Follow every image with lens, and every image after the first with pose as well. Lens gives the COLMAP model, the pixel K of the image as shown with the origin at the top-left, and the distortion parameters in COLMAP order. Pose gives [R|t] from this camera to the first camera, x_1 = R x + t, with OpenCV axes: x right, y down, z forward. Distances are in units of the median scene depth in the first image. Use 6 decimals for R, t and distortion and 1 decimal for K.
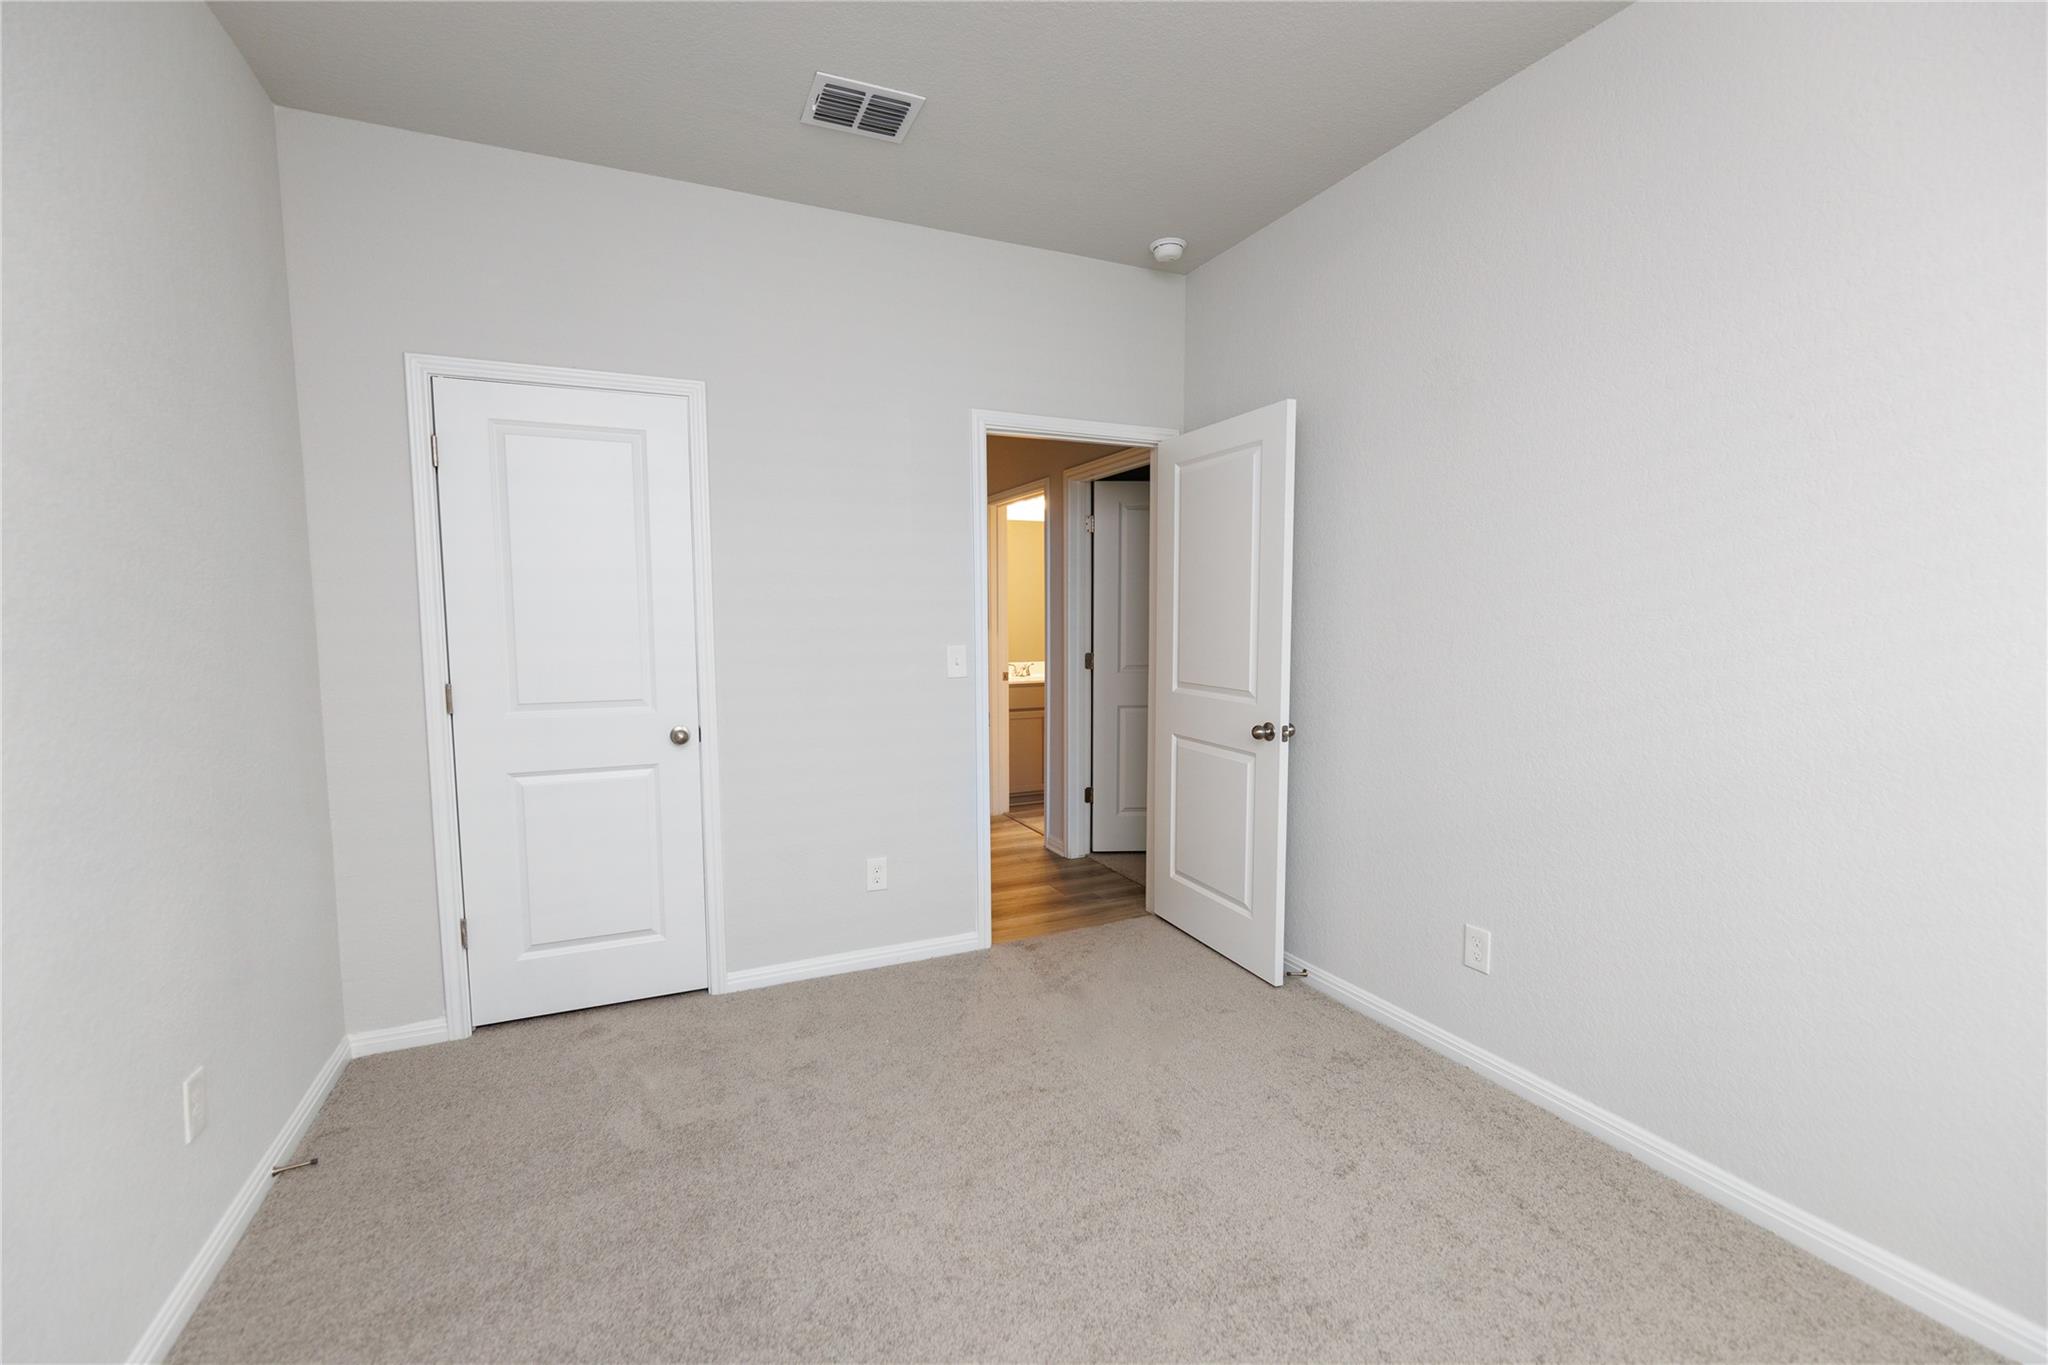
lens RADIAL K [[872.1, 0, 1026.0], [0, 872.1, 680.9], [0, 0, 1]] dist [-0.004637, -0.001559]
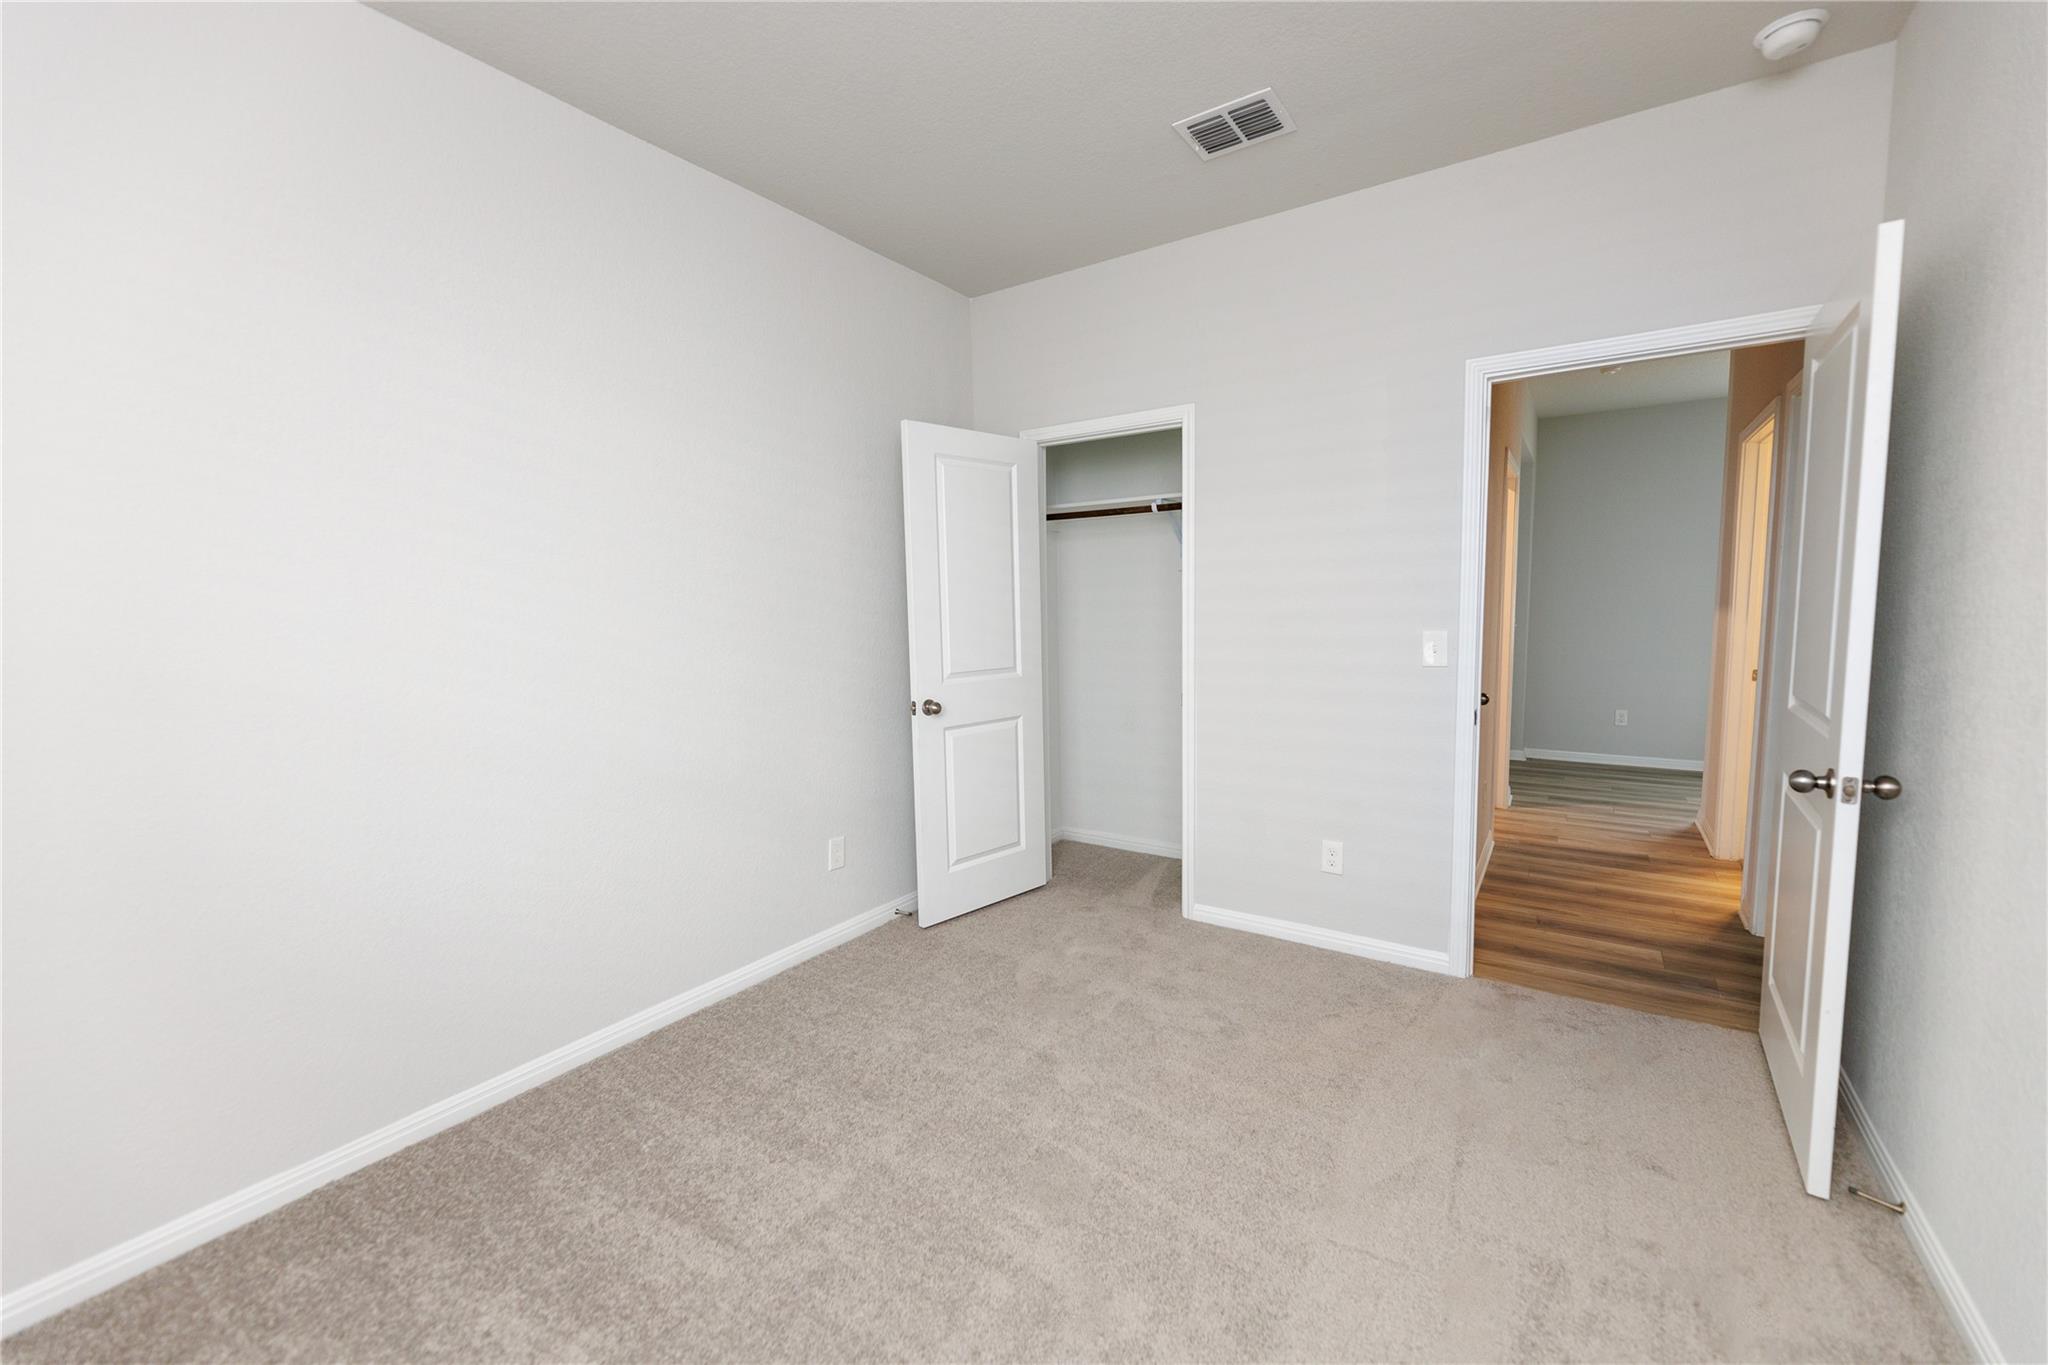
lens RADIAL K [[834.2, 0, 1031.1], [0, 834.2, 675.5], [0, 0, 1]] dist [-0.001883, 0.000637]
pose [[0.514826, 0.067787, -0.854610, 0.459089], [-0.049702, 0.997552, 0.049183, -0.017156], [0.855852, 0.017155, 0.516935, 0.204815]]
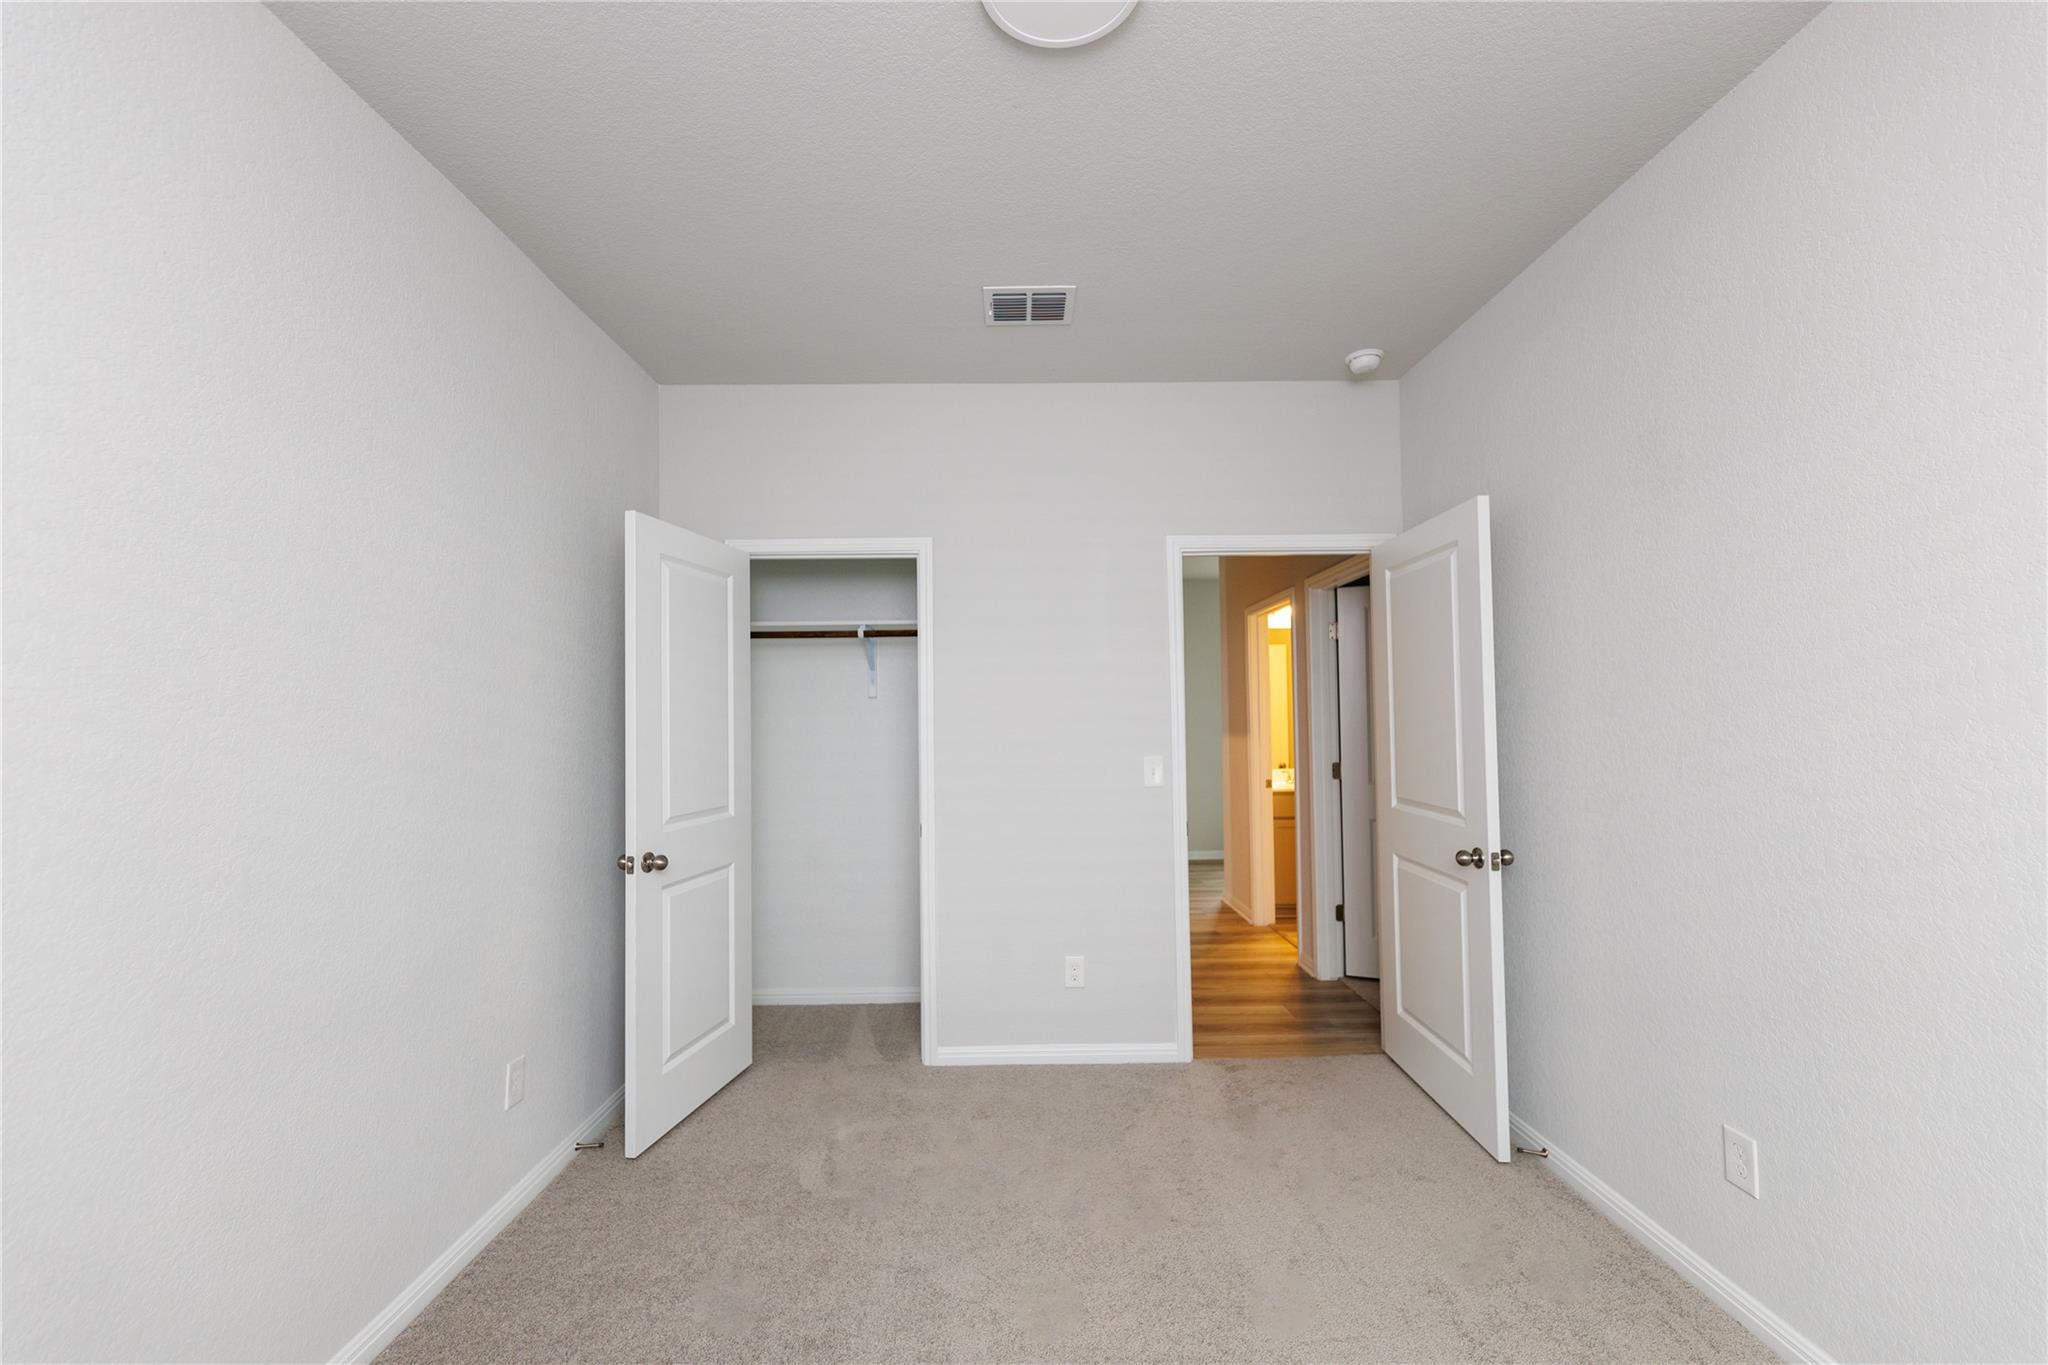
lens RADIAL K [[834.2, 0, 1022.9], [0, 834.2, 680.2], [0, 0, 1]] dist [-0.001883, 0.000637]
pose [[0.913545, -0.025355, -0.405947, 0.193246], [-0.022800, 0.993294, -0.113348, -0.014416], [0.406098, 0.112804, 0.906840, 0.015291]]
